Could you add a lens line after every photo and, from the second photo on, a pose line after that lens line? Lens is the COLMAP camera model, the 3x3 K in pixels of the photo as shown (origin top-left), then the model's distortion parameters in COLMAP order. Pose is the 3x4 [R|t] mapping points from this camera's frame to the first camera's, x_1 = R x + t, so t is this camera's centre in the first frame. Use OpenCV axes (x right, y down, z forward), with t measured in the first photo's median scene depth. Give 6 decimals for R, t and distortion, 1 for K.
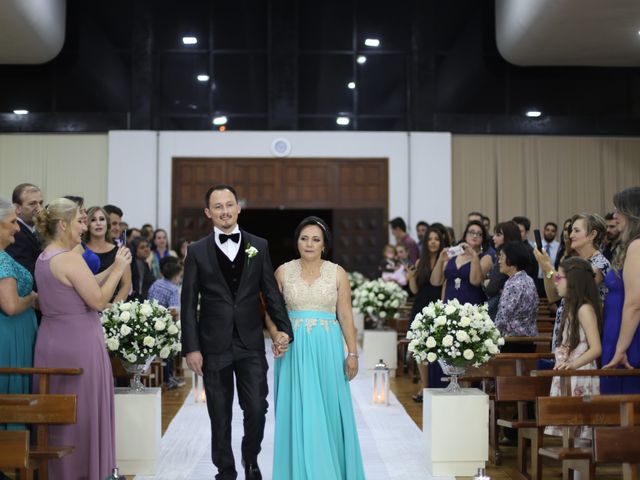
lens RADIAL K [[1065.4, 0, 319.2], [0, 1065.4, 237.7], [0, 0, 1]] dist [-0.118839, 0.000000]
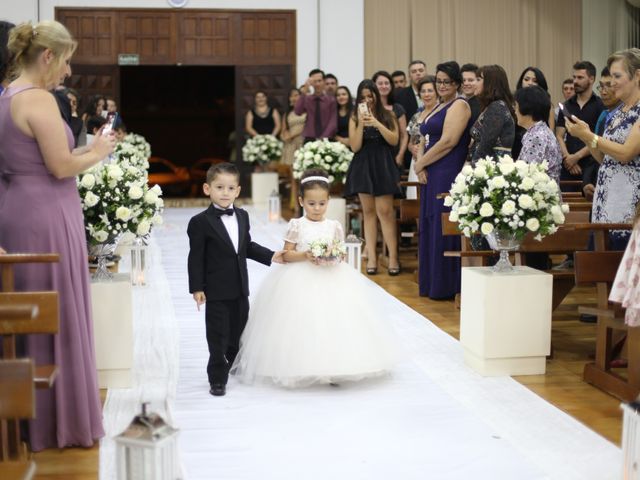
lens RADIAL K [[1065.4, 0, 319.3], [0, 1065.4, 239.2], [0, 0, 1]] dist [-0.118839, 0.000000]
pose [[0.990515, -0.016345, 0.136431, -0.069313], [-0.000712, 0.992277, 0.124043, 0.012309], [-0.137405, -0.122964, 0.982853, 0.132199]]
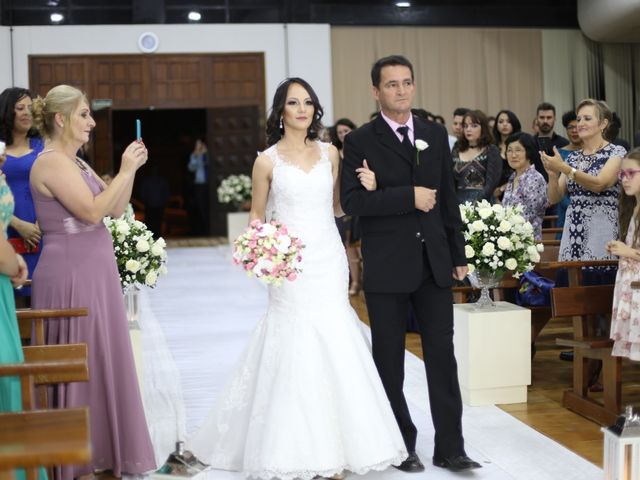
lens RADIAL K [[1065.4, 0, 322.7], [0, 1065.4, 242.9], [0, 0, 1]] dist [-0.118839, 0.000000]
pose [[0.984082, -0.041769, 0.172737, -0.086433], [0.024977, 0.994847, 0.098267, 0.002479], [-0.175951, -0.092388, 0.980054, 0.102304]]
